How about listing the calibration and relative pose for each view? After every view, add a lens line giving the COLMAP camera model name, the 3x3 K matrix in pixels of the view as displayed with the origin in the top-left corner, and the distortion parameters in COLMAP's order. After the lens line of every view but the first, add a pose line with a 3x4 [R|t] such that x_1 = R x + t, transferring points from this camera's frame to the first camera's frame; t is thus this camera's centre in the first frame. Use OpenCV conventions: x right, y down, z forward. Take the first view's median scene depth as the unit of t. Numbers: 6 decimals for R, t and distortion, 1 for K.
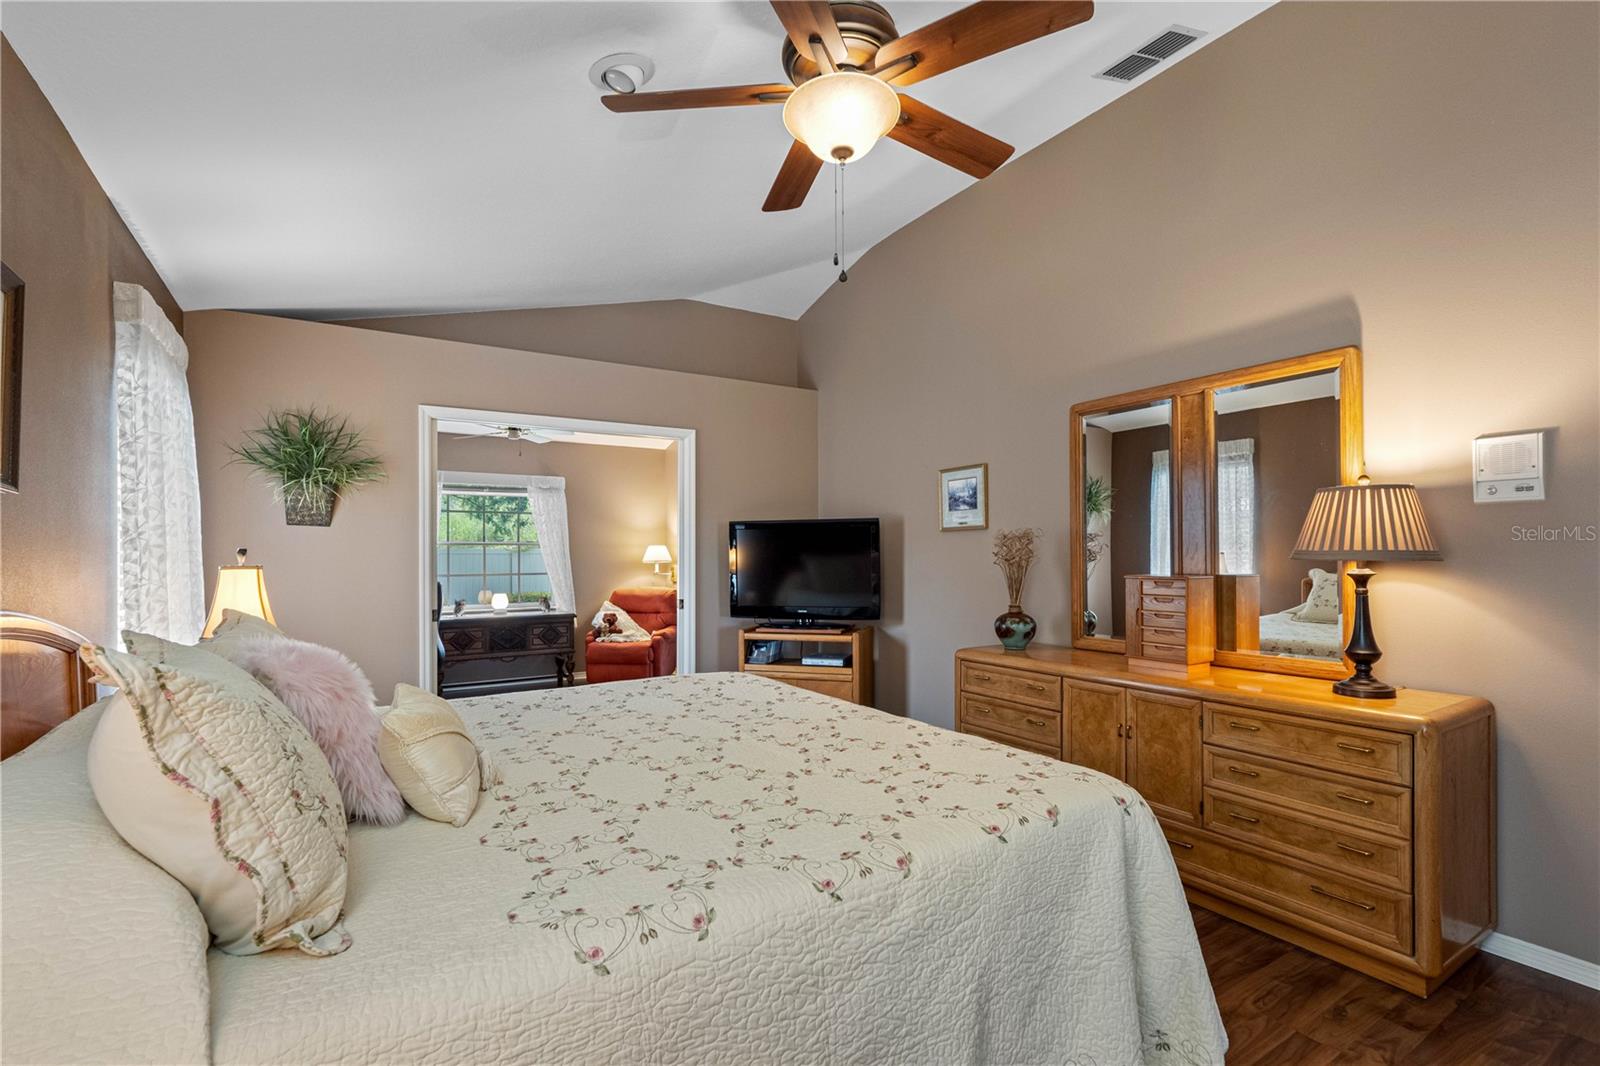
lens RADIAL K [[718.7, 0, 798.9], [0, 718.7, 545.5], [0, 0, 1]] dist [-0.000284, -0.000022]
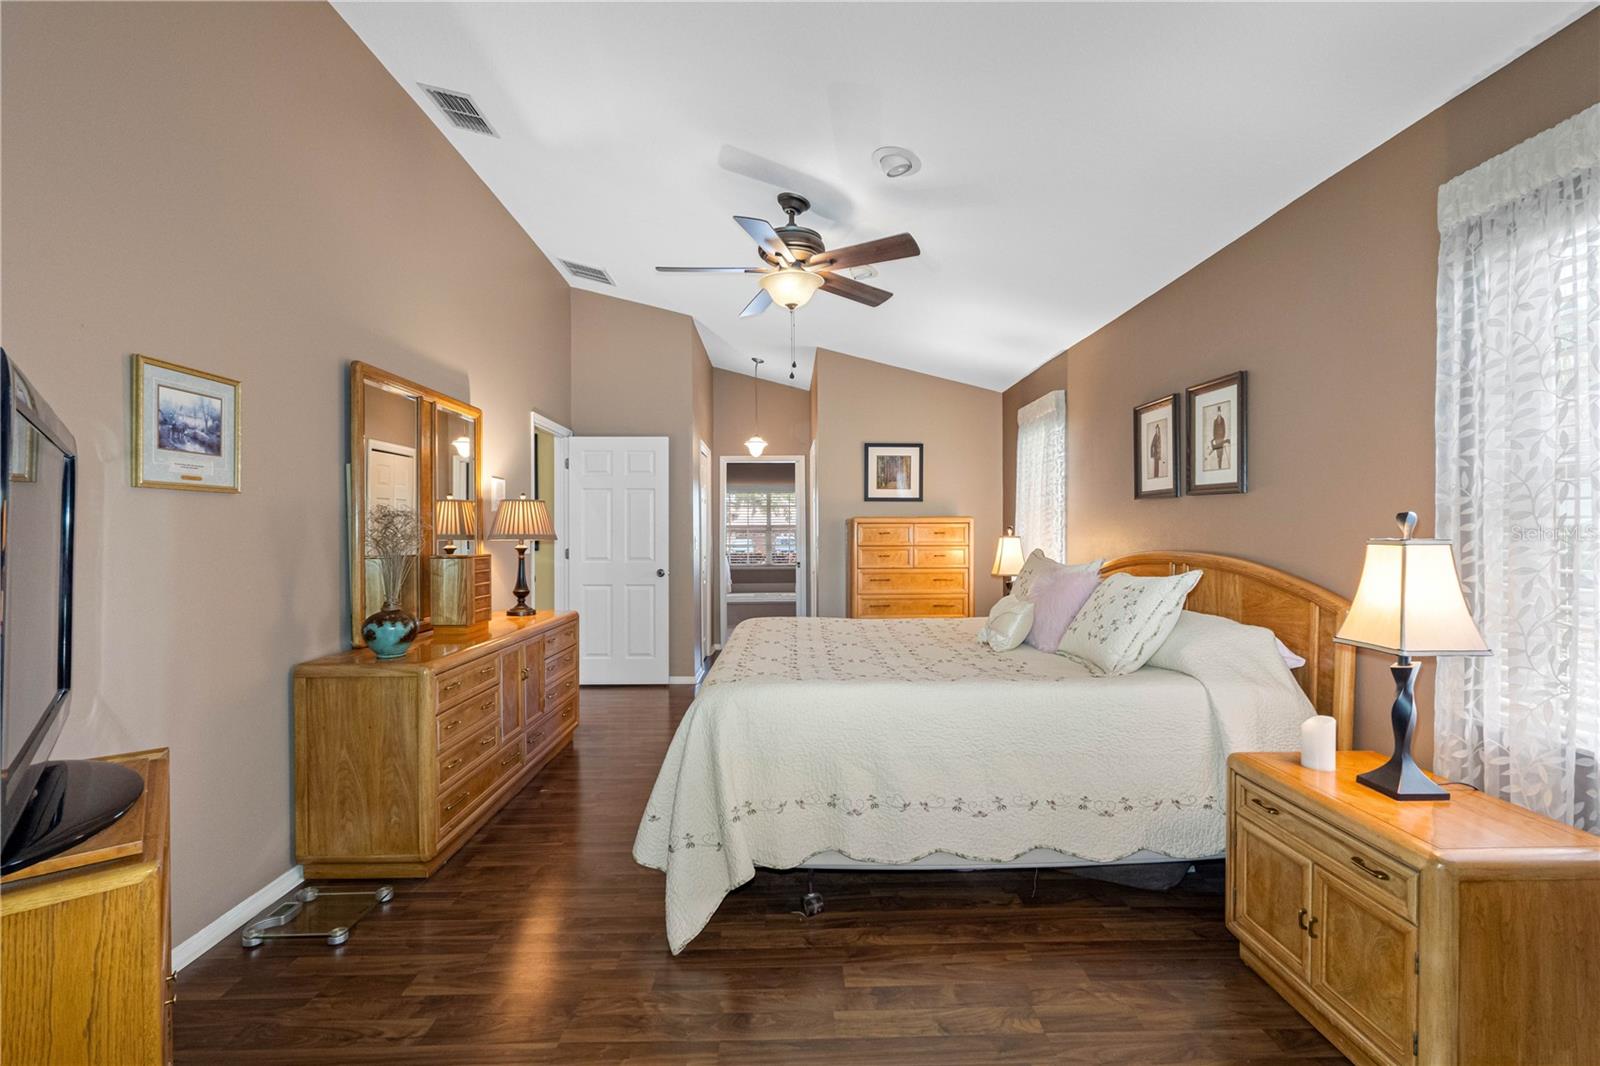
lens RADIAL K [[718.7, 0, 803.0], [0, 718.7, 533.4], [0, 0, 1]] dist [-0.000284, -0.000022]
pose [[-0.851570, 0.001249, 0.524239, -0.424321], [-0.004834, 0.999936, -0.010235, 0.012234], [-0.524219, -0.011250, -0.851509, 1.225973]]
